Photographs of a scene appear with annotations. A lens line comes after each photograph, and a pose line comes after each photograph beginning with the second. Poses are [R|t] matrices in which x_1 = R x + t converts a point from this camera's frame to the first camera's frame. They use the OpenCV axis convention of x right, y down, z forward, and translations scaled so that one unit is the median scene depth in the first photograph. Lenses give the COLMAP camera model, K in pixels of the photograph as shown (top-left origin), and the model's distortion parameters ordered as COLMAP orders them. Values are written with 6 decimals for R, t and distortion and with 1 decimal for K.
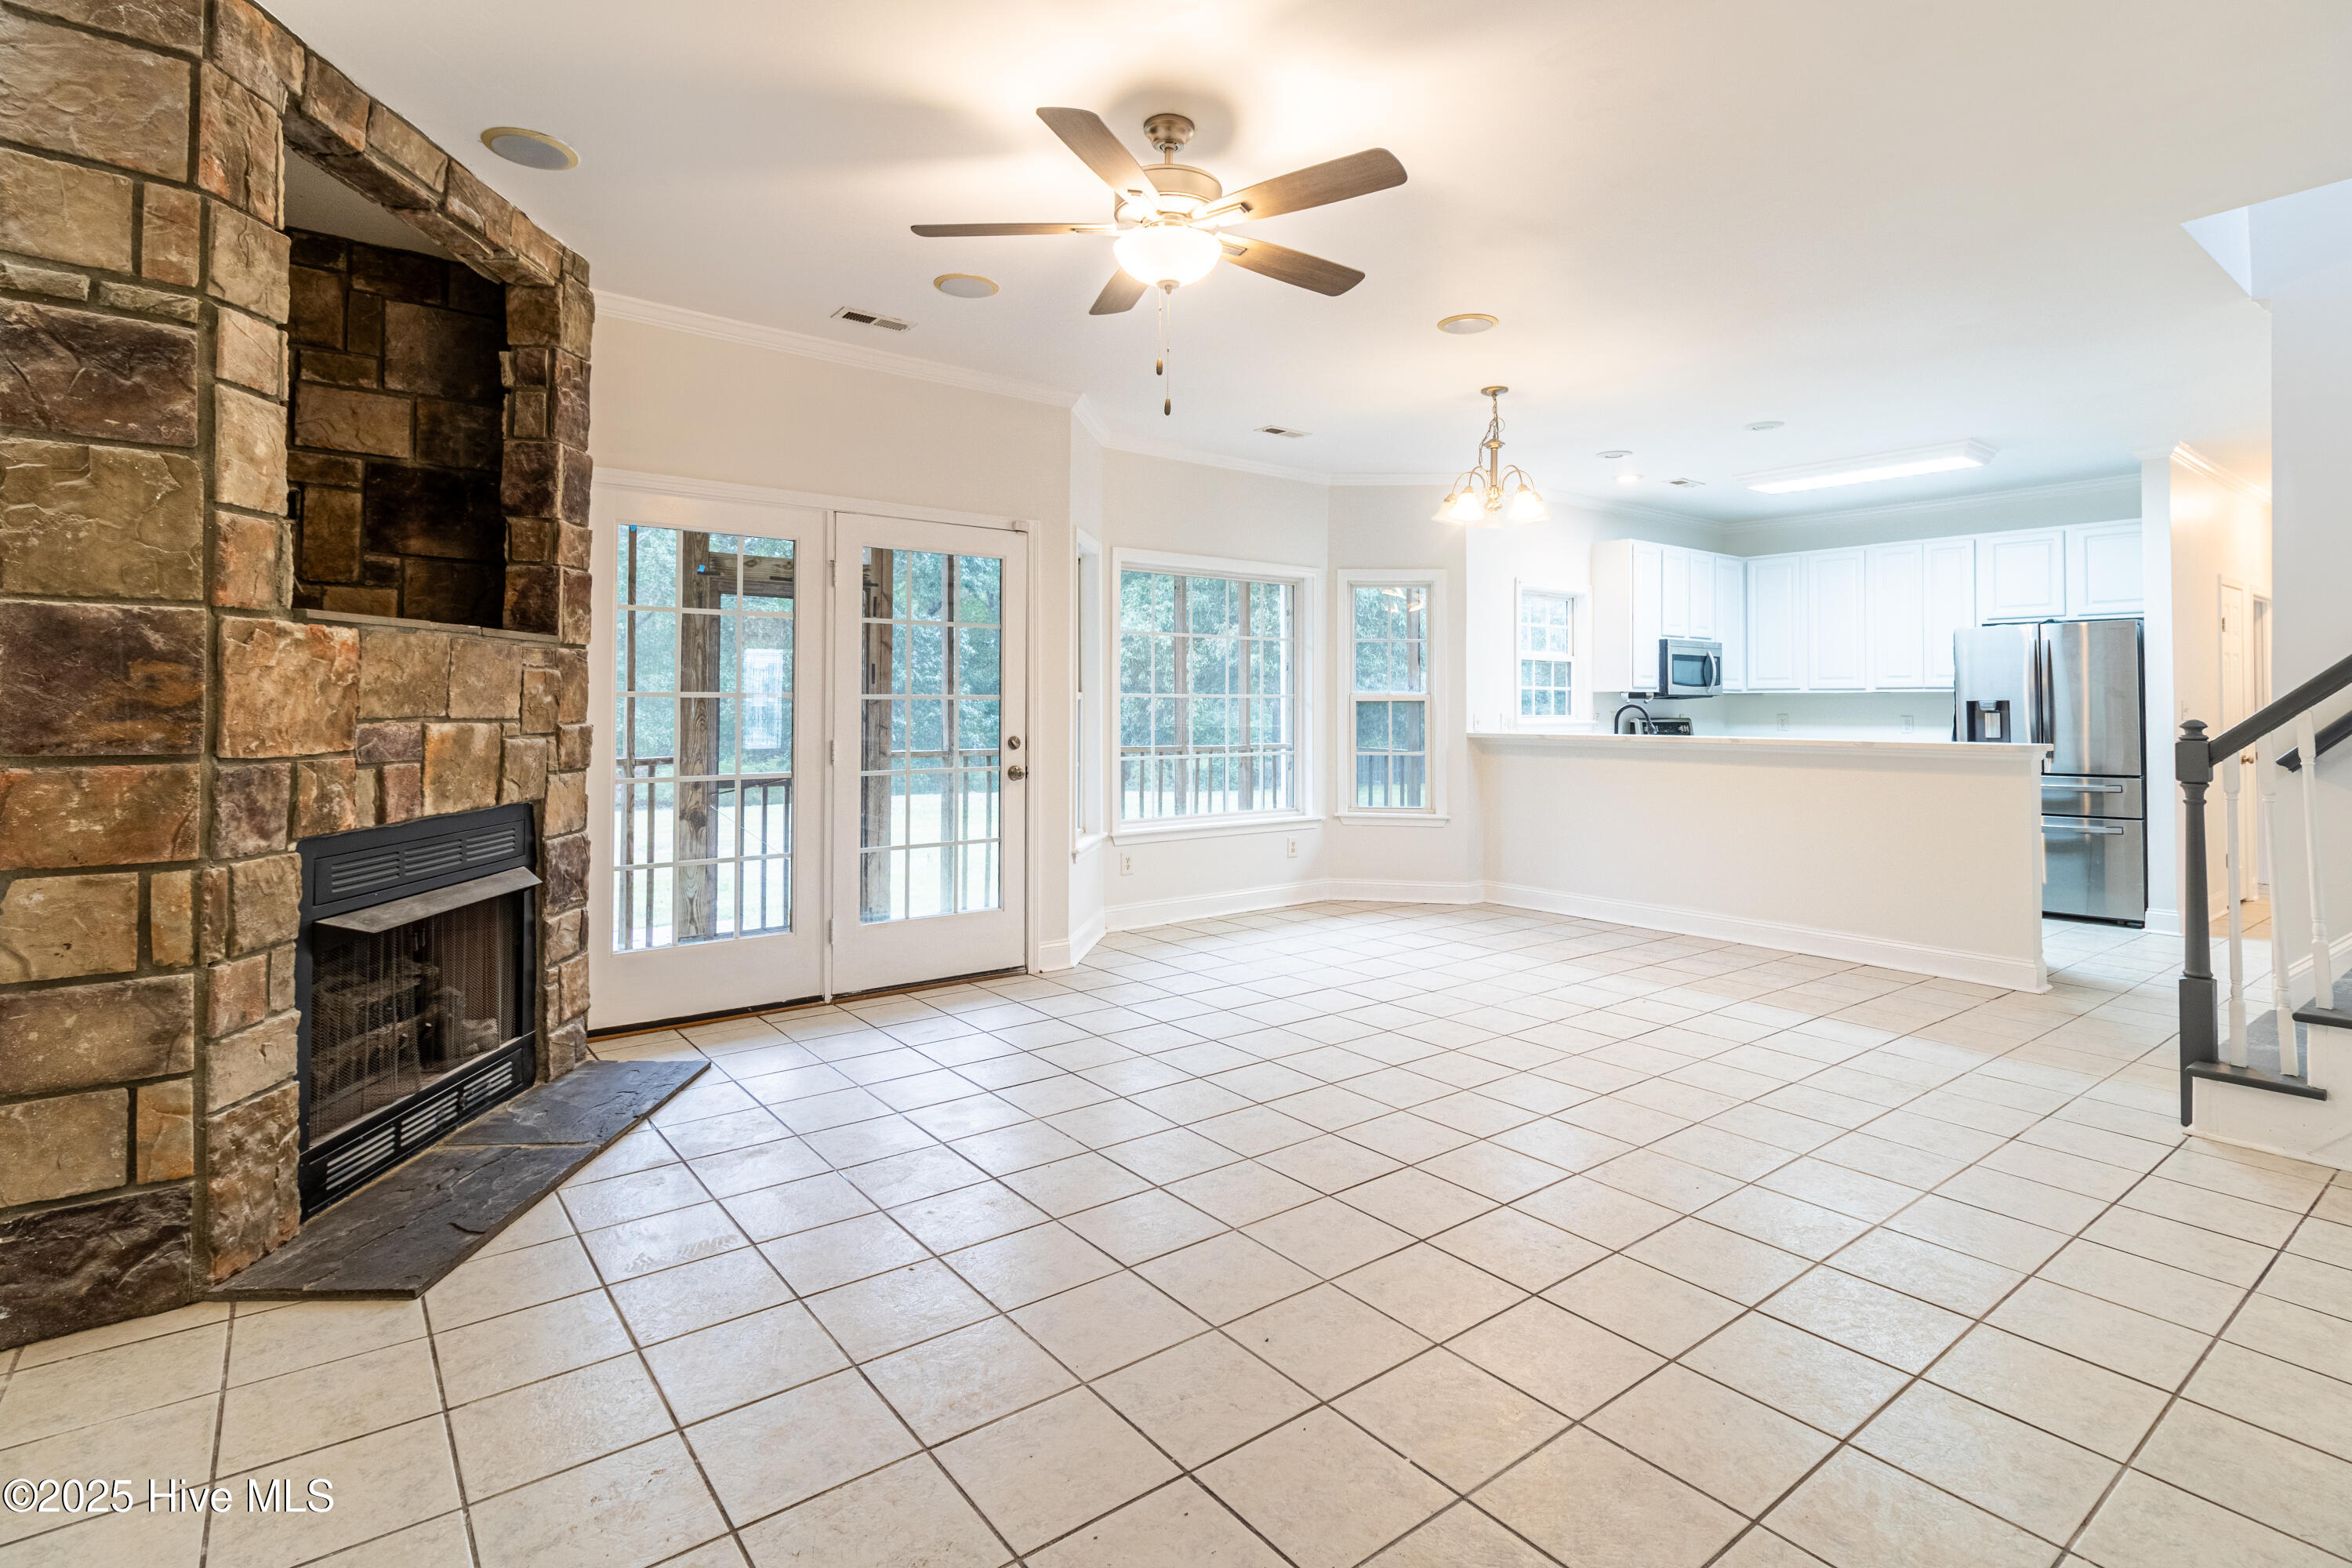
lens RADIAL K [[1147.4, 0, 1163.4], [0, 1147.4, 681.8], [0, 0, 1]] dist [0.005646, -0.003324]
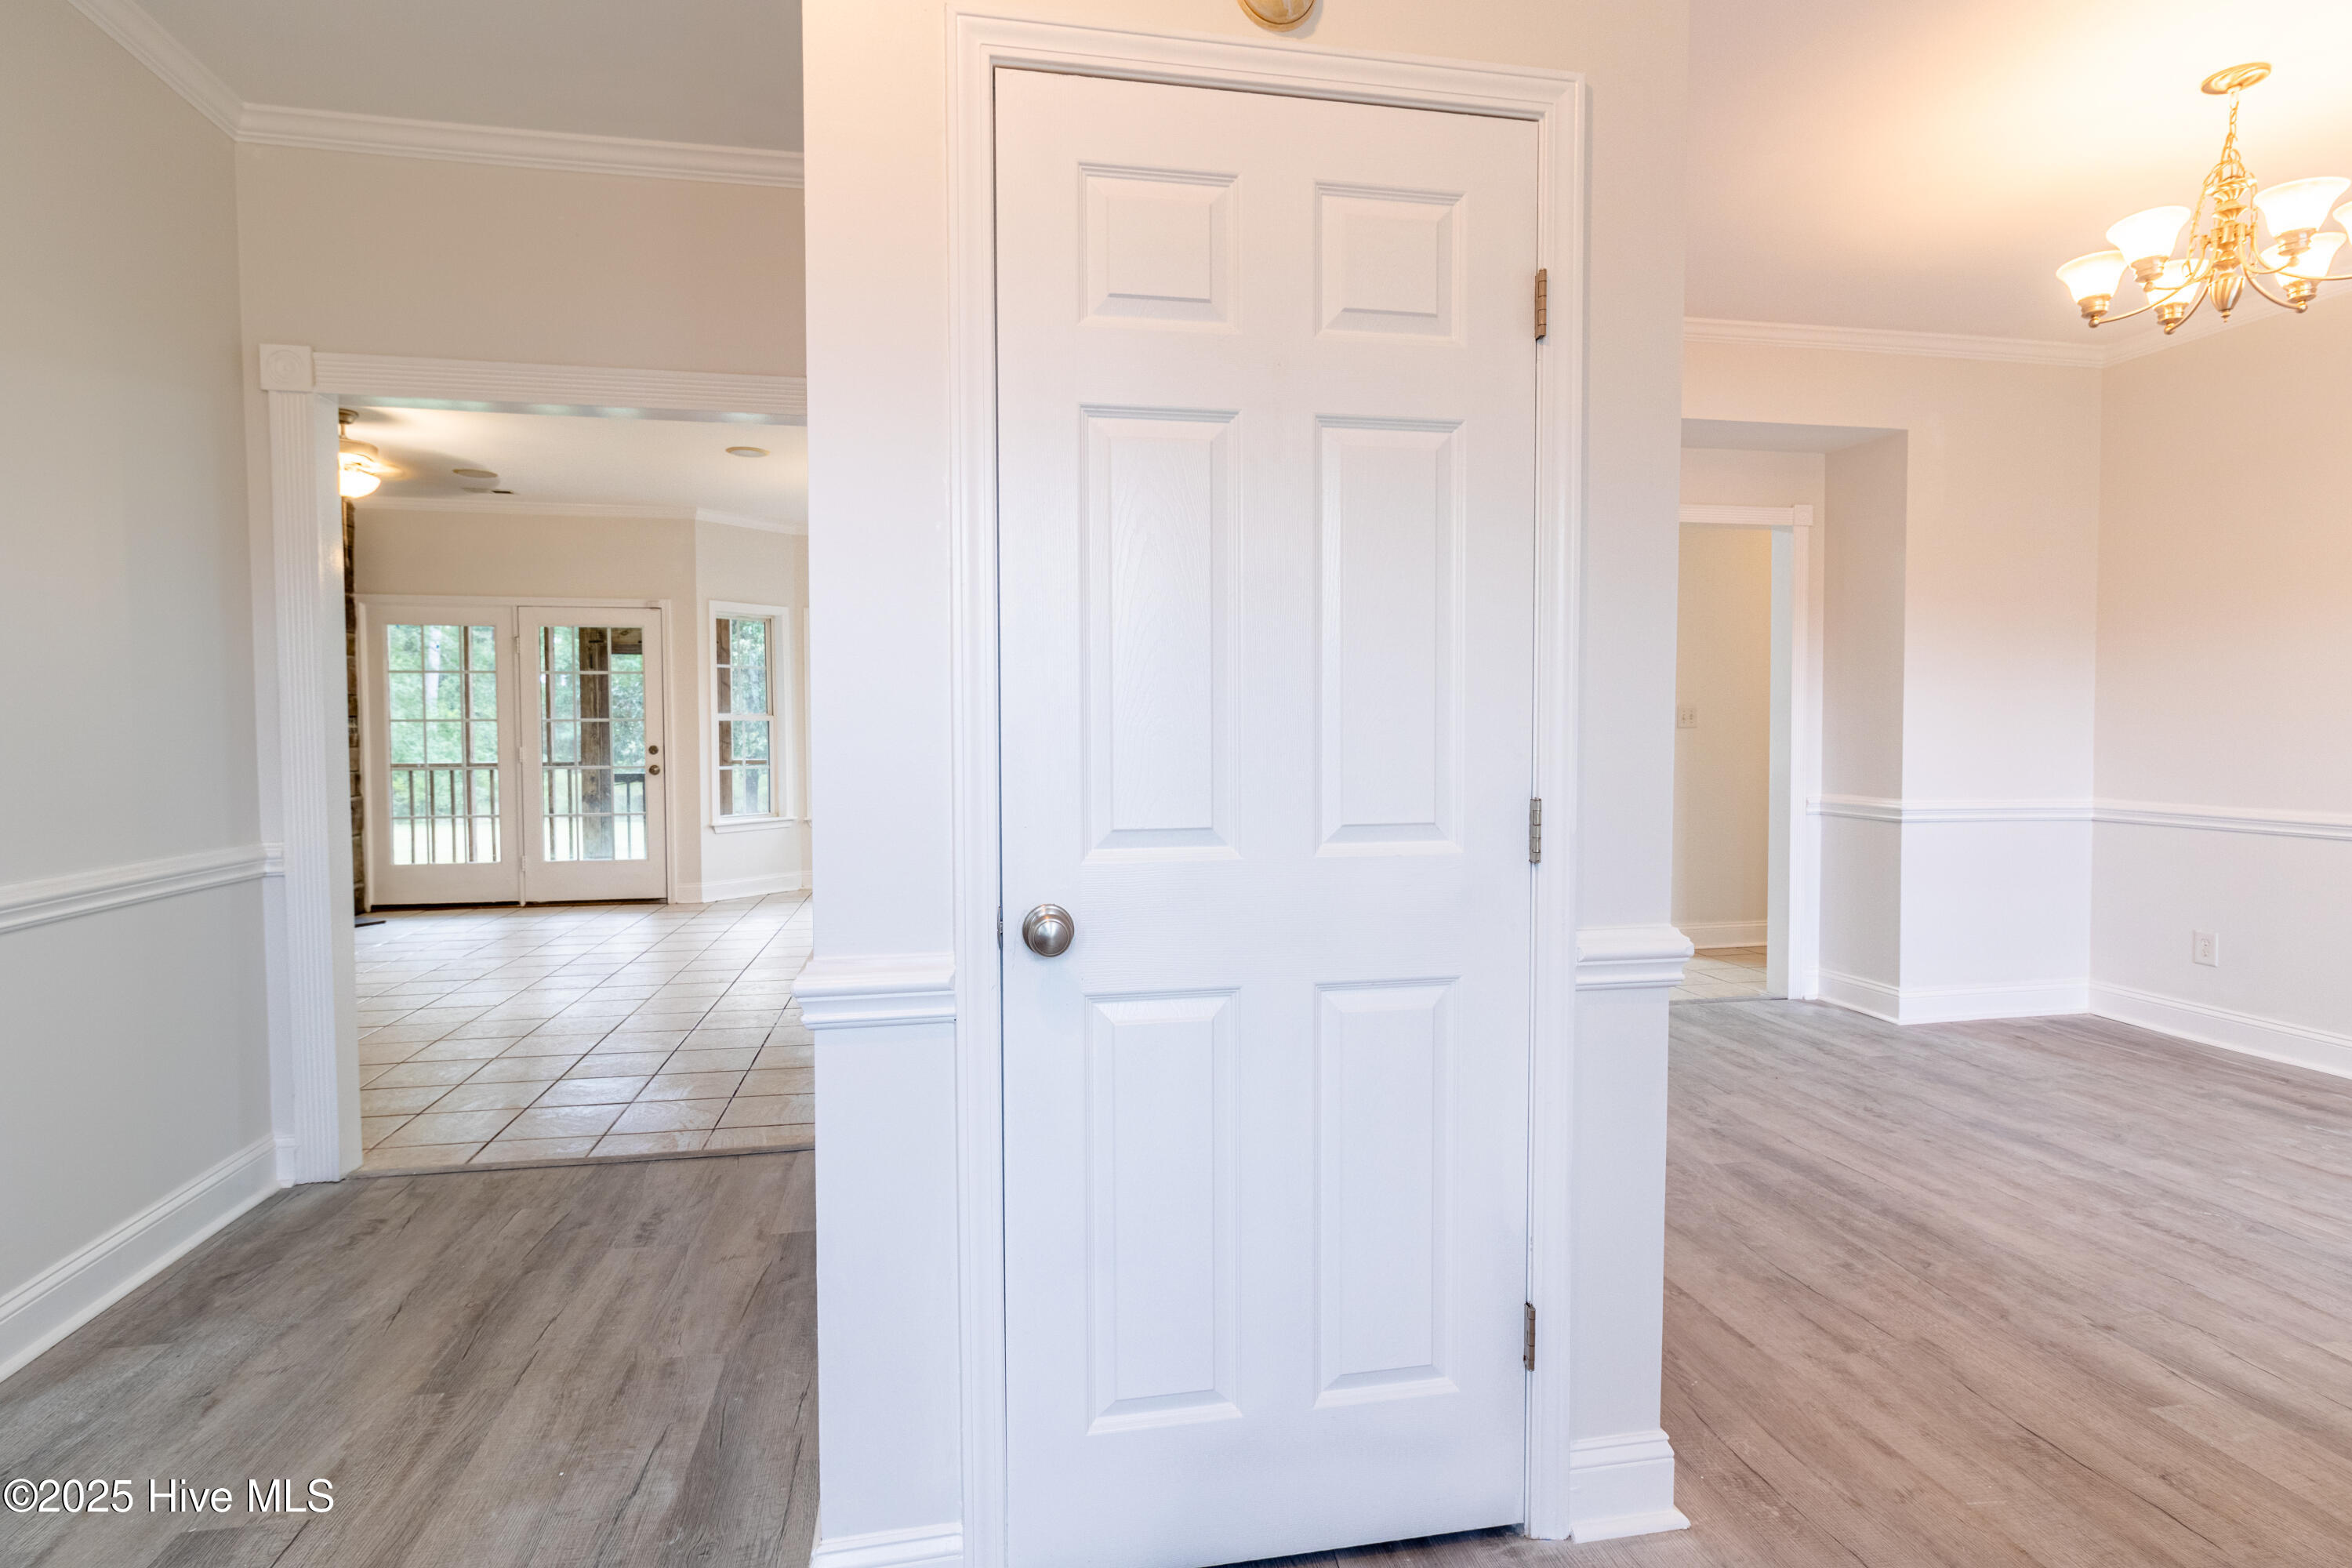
lens RADIAL K [[1147.4, 0, 1169.8], [0, 1147.4, 768.2], [0, 0, 1]] dist [0.005646, -0.003324]
pose [[0.888967, 0.009366, -0.457875, 1.803622], [0.018001, 0.998304, 0.055370, 0.008680], [0.457617, -0.057464, 0.887291, -0.042007]]
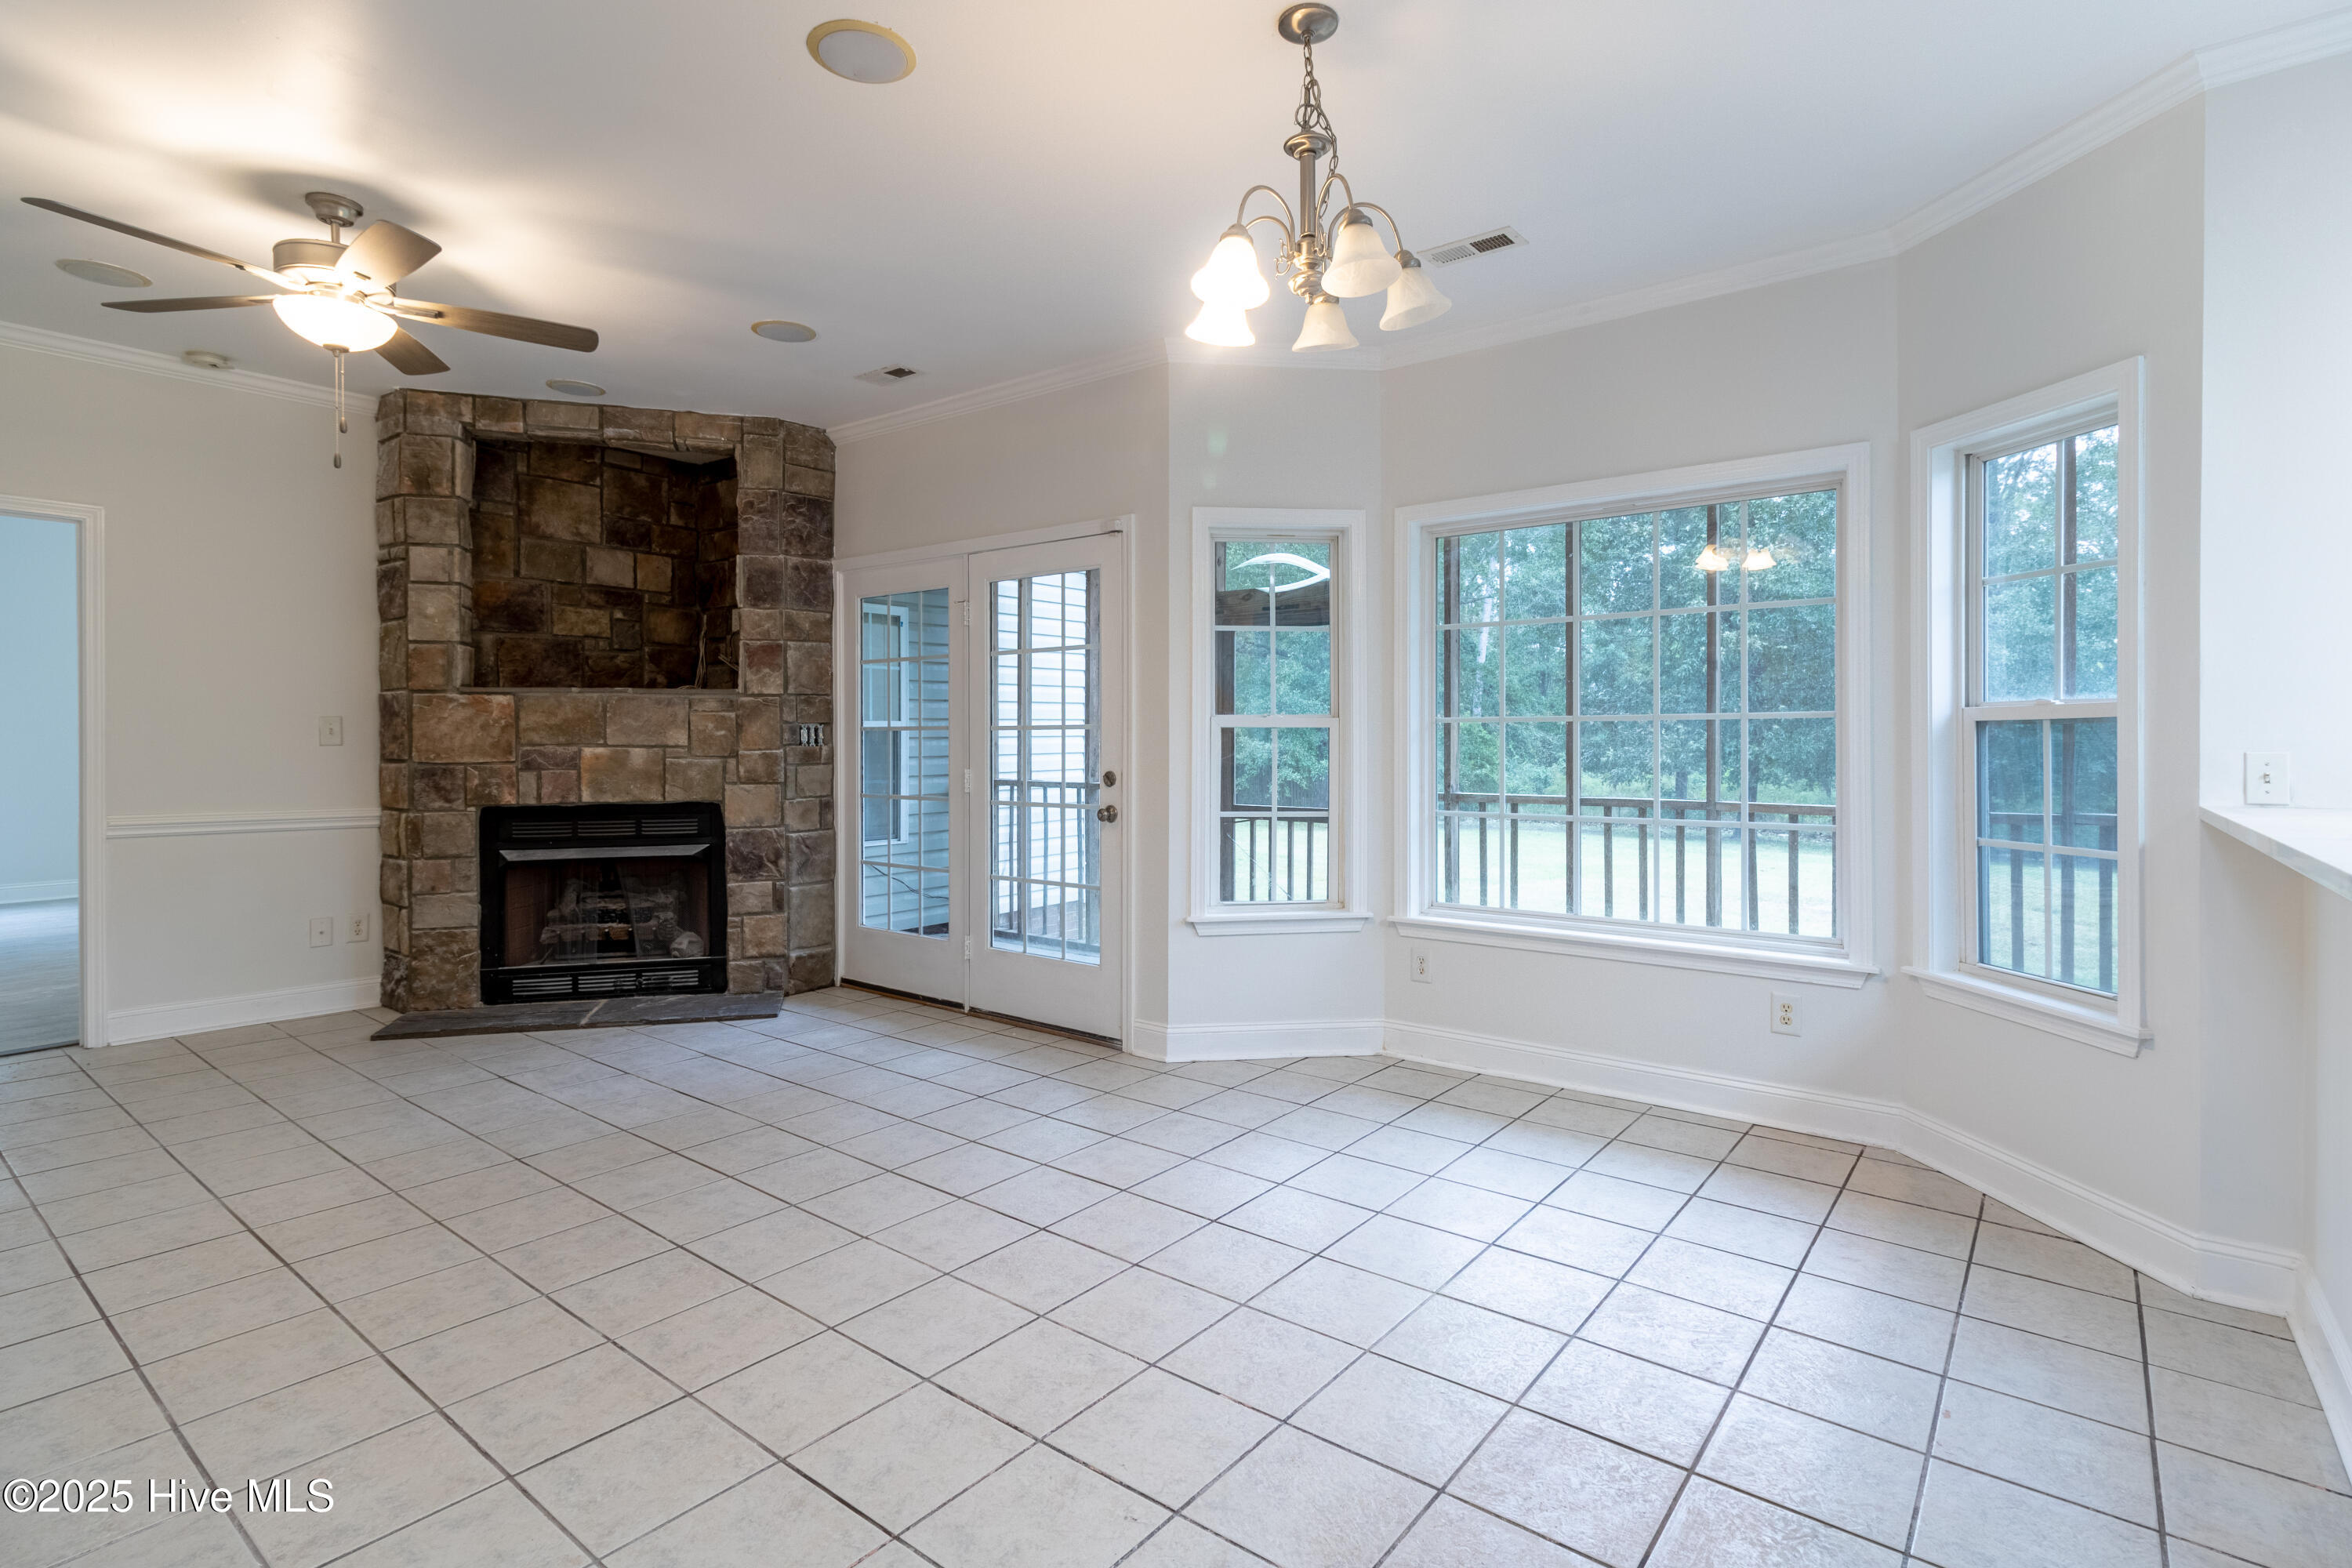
lens RADIAL K [[1147.4, 0, 1208.7], [0, 1147.4, 740.8], [0, 0, 1]] dist [0.005646, -0.003324]
pose [[0.254325, -0.002172, -0.967116, 1.124184], [0.020244, 0.999790, 0.003079, 0.036304], [0.966907, -0.020361, 0.254316, 1.328406]]
